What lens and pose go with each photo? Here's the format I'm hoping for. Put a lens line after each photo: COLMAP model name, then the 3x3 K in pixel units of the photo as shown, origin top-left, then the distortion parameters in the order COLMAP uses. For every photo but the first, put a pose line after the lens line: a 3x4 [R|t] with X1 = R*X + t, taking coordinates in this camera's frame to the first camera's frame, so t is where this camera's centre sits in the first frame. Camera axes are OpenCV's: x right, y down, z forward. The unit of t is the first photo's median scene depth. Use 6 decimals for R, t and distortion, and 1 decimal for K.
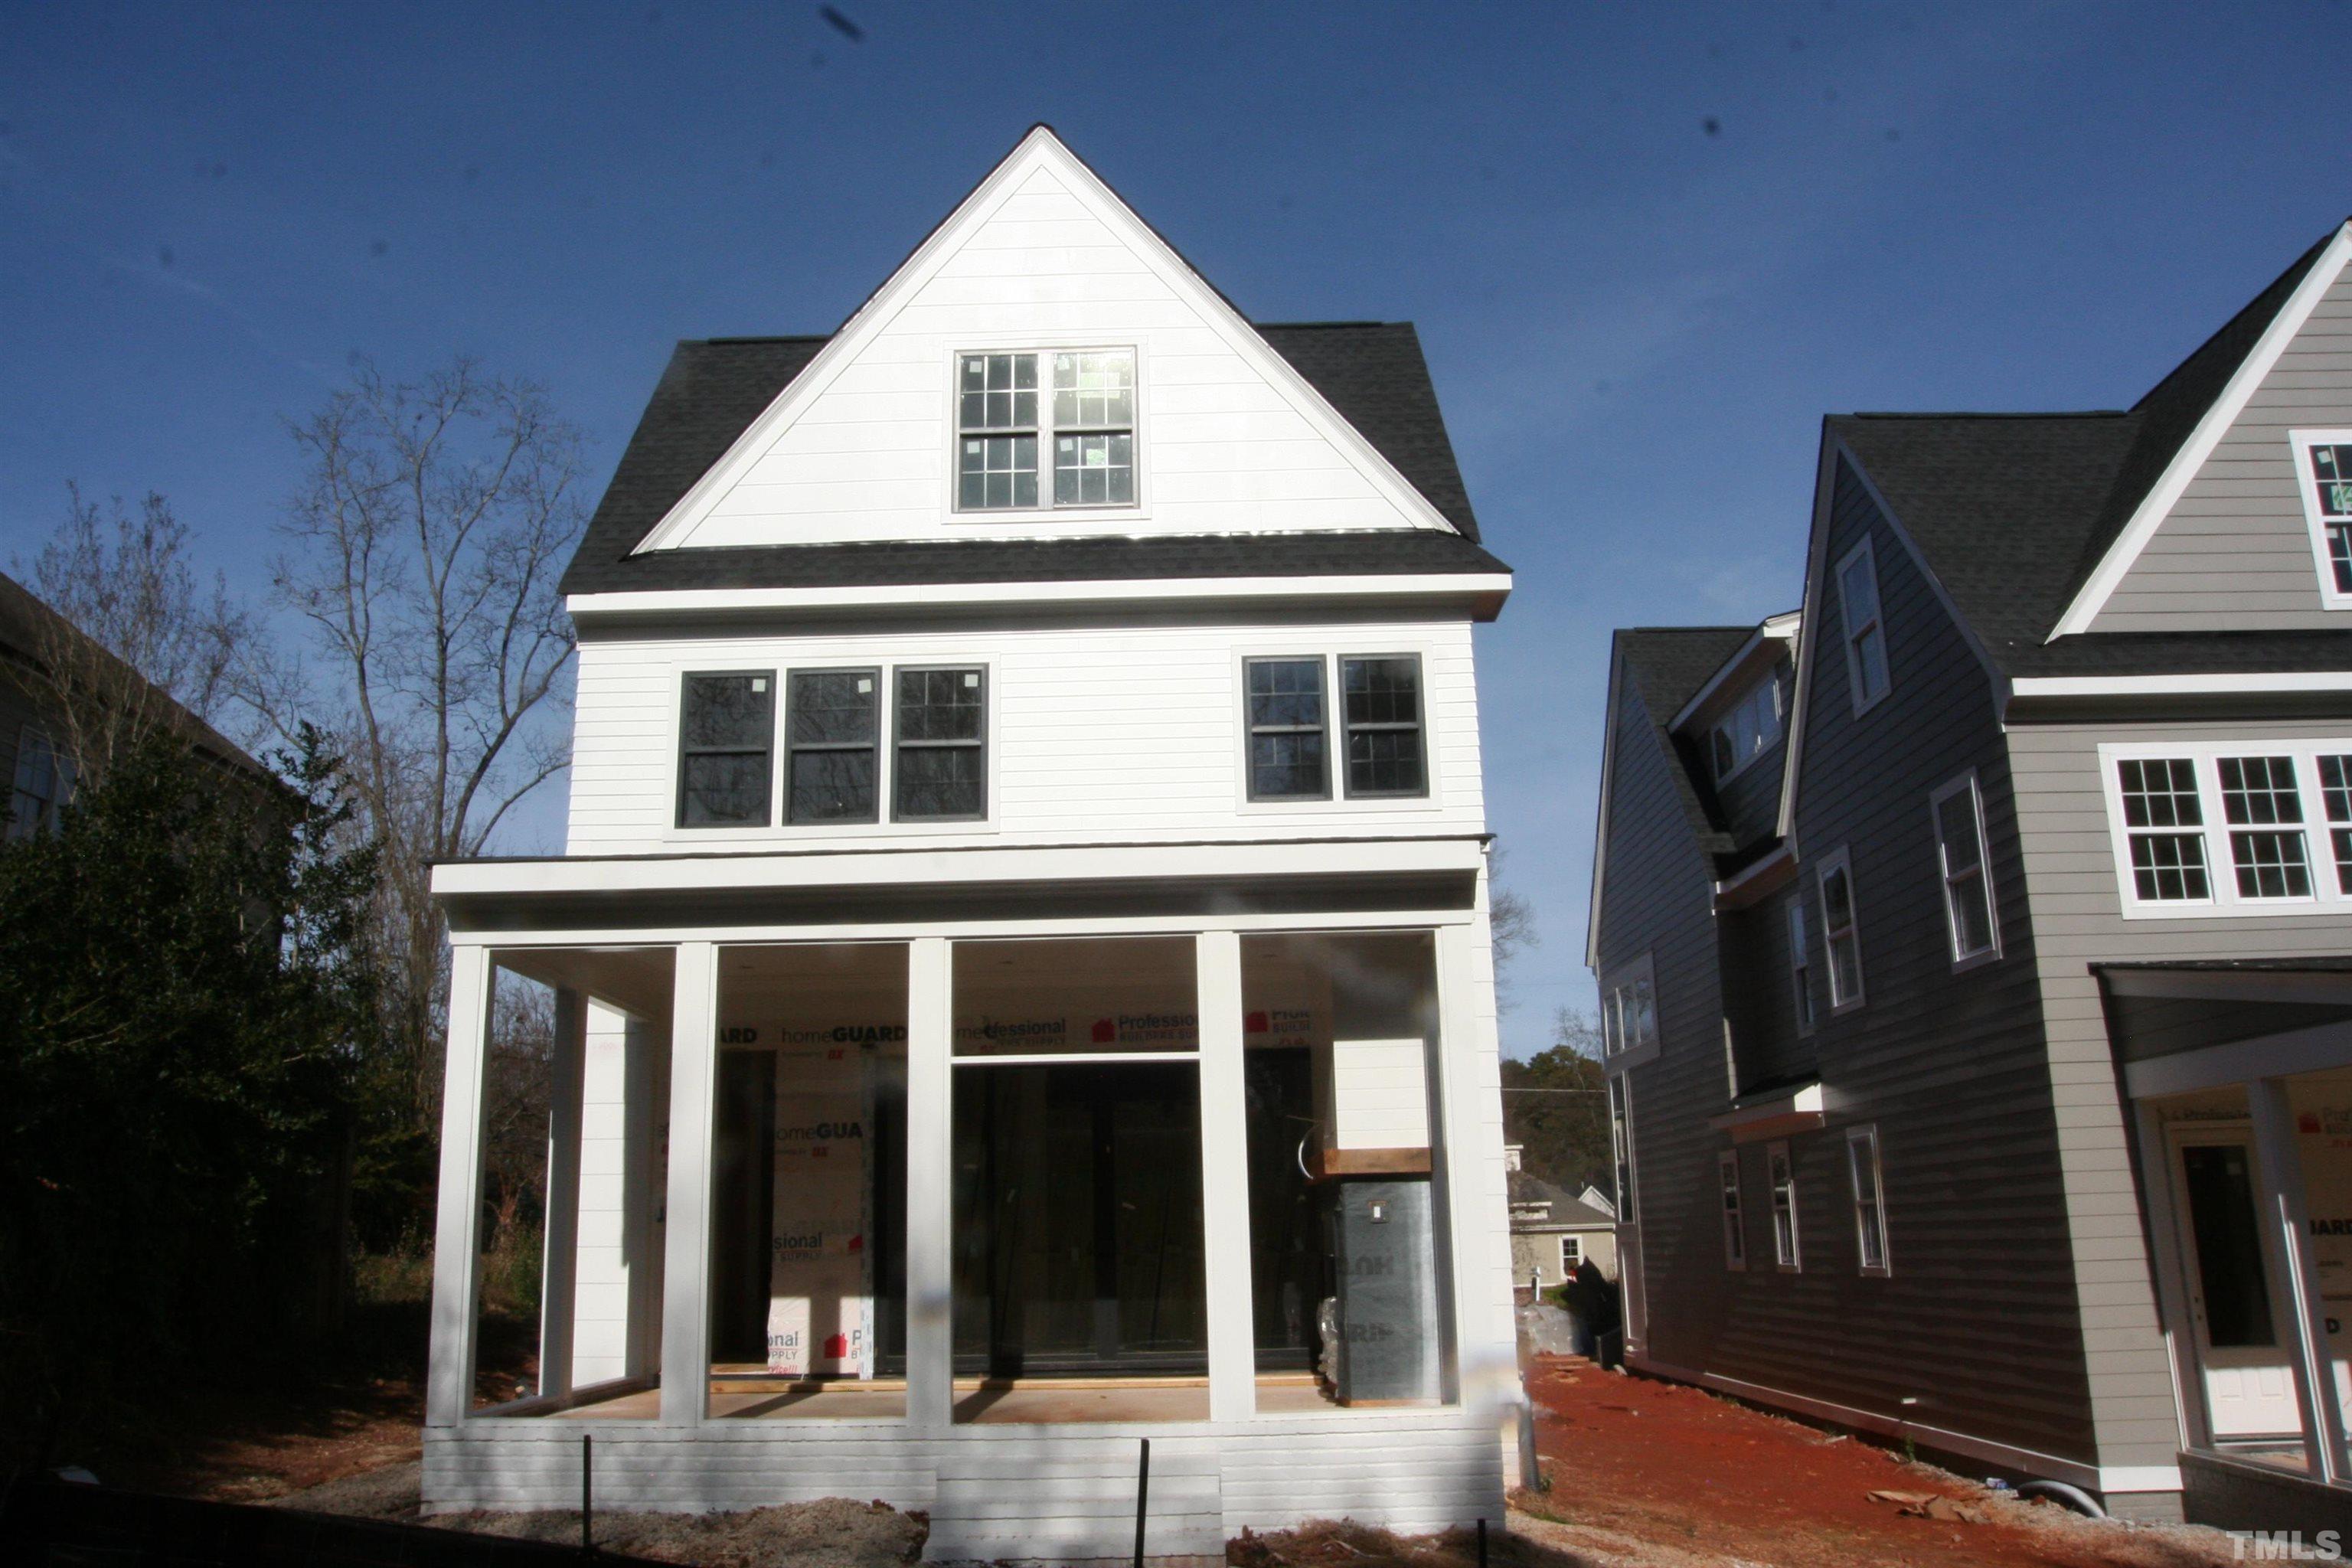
lens RADIAL K [[1773.8, 0, 1122.7], [0, 1773.8, 774.0], [0, 0, 1]] dist [-0.128545, 0.083187]
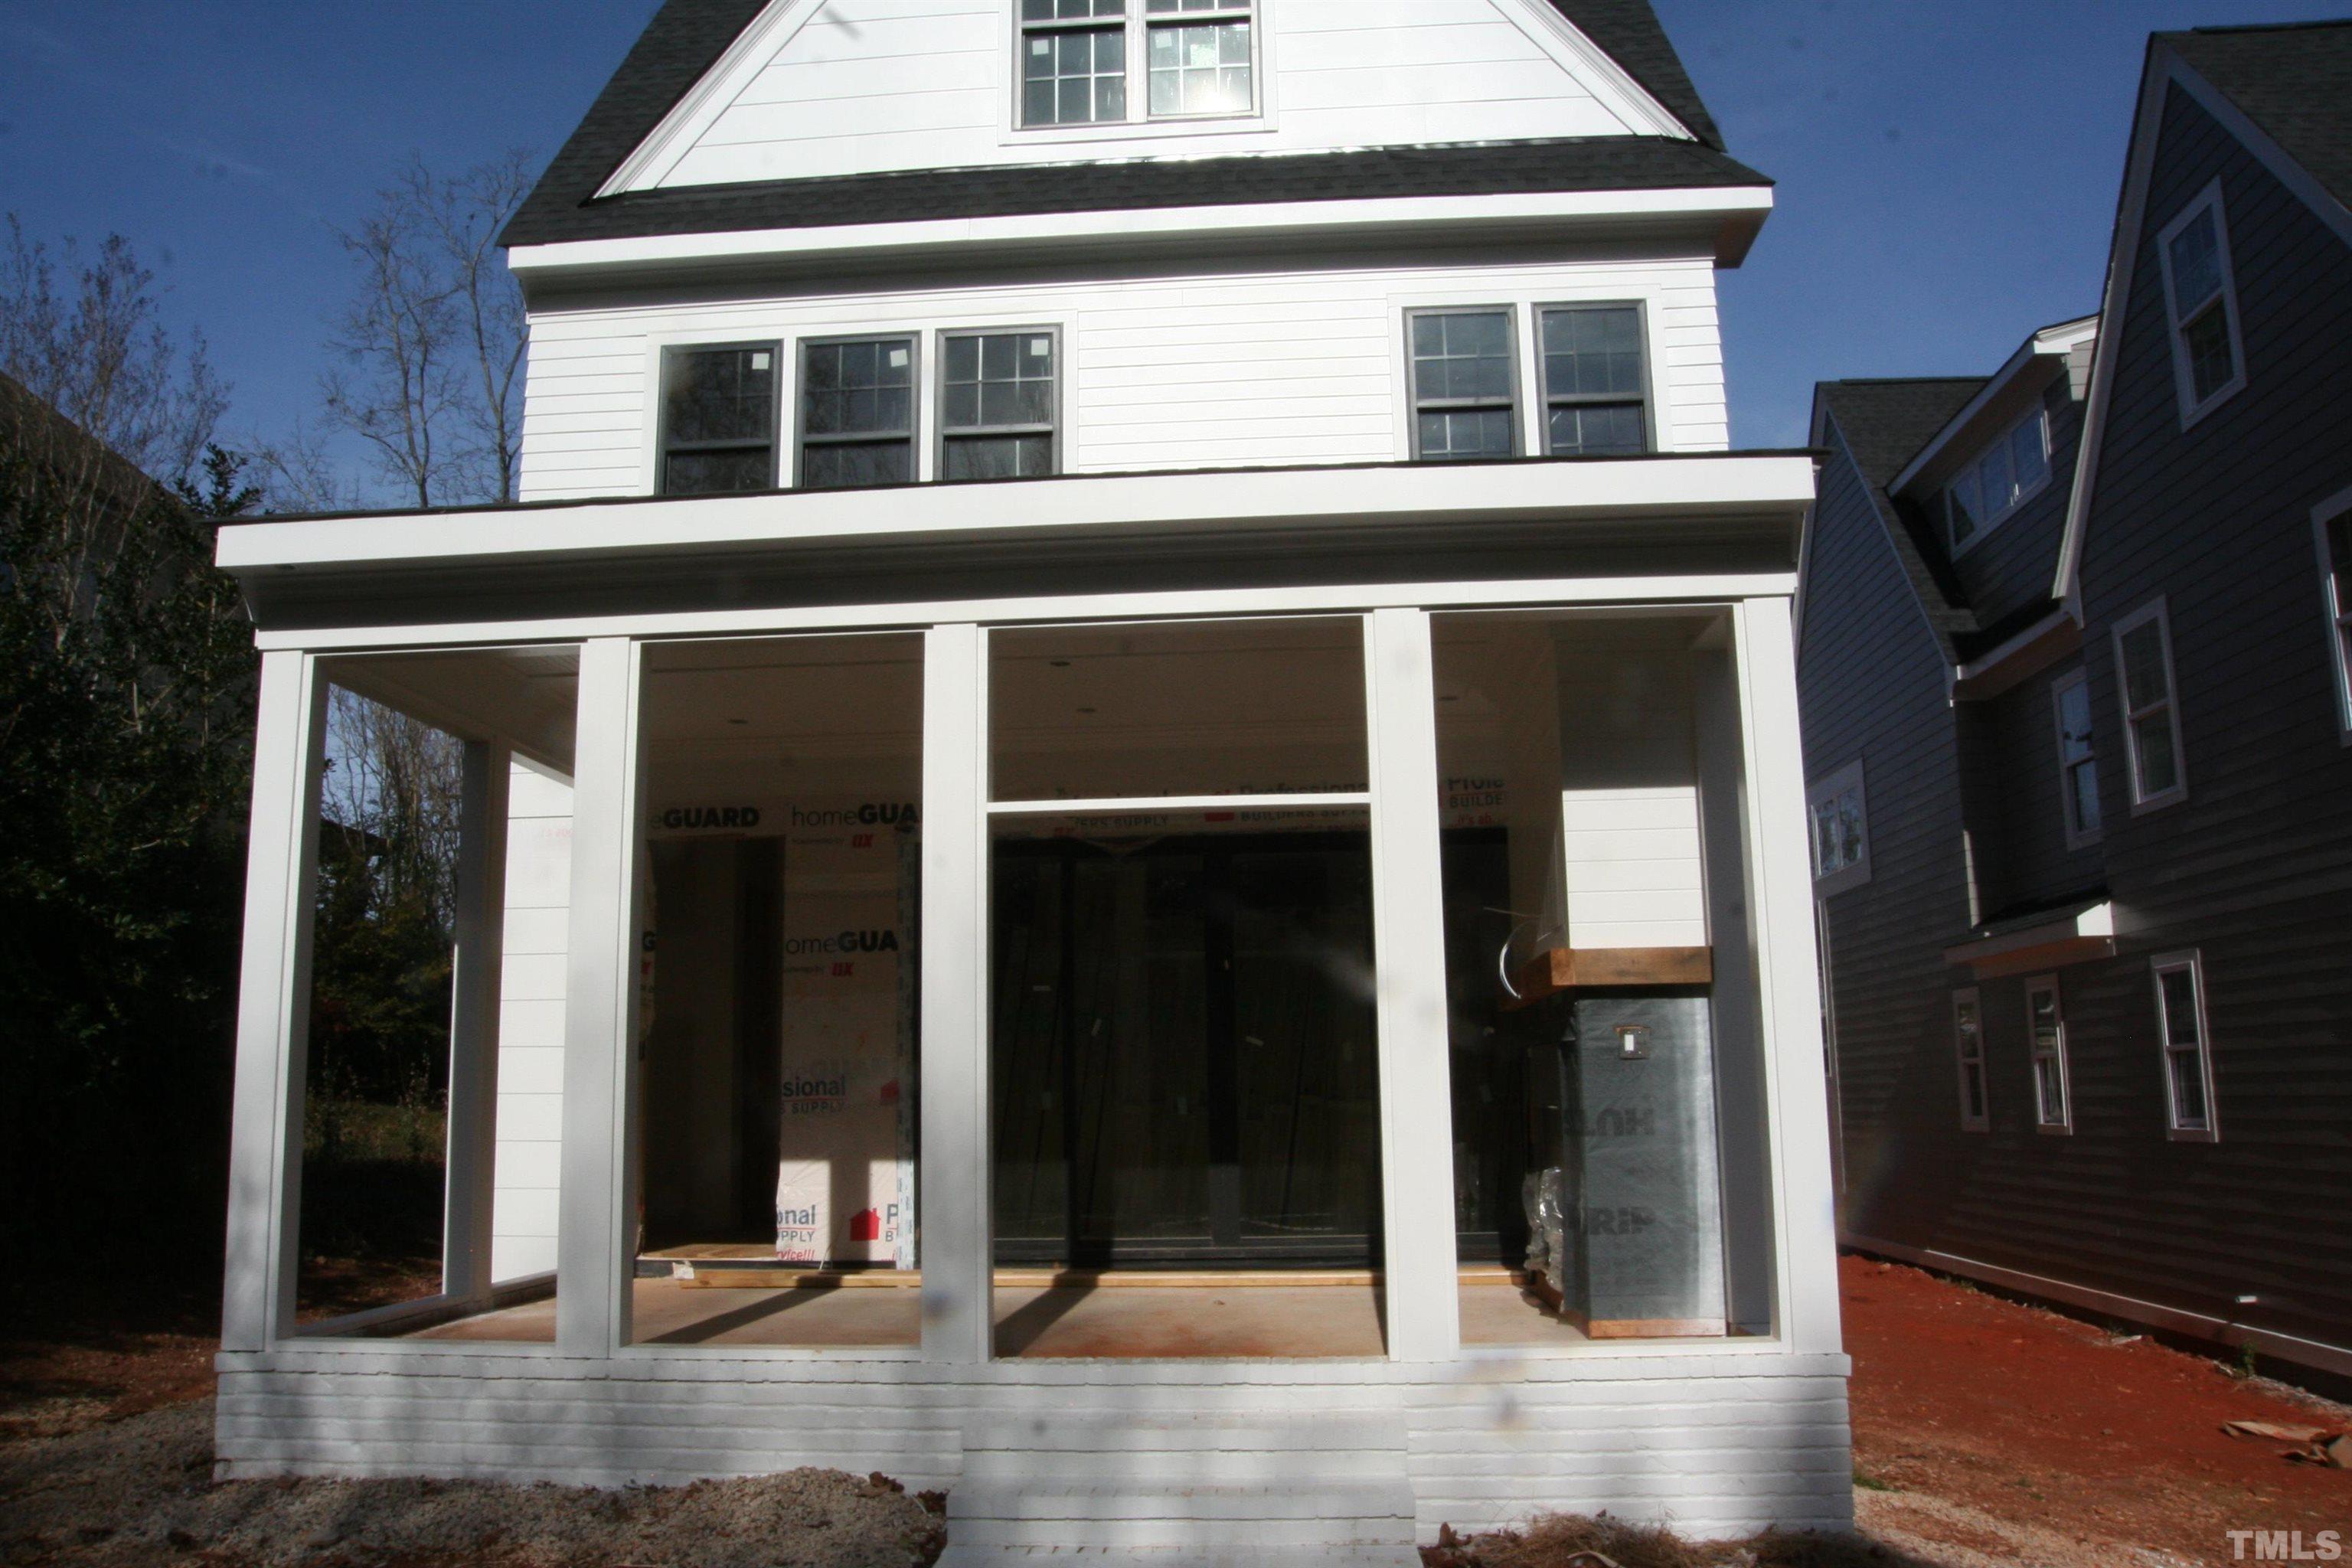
lens RADIAL K [[1773.8, 0, 1122.7], [0, 1773.8, 774.0], [0, 0, 1]] dist [-0.128545, 0.083187]
pose [[0.997990, -0.004837, -0.063194, -0.004033], [0.009822, 0.996842, 0.078805, 0.068577], [0.062613, -0.079268, 0.994885, 0.244983]]
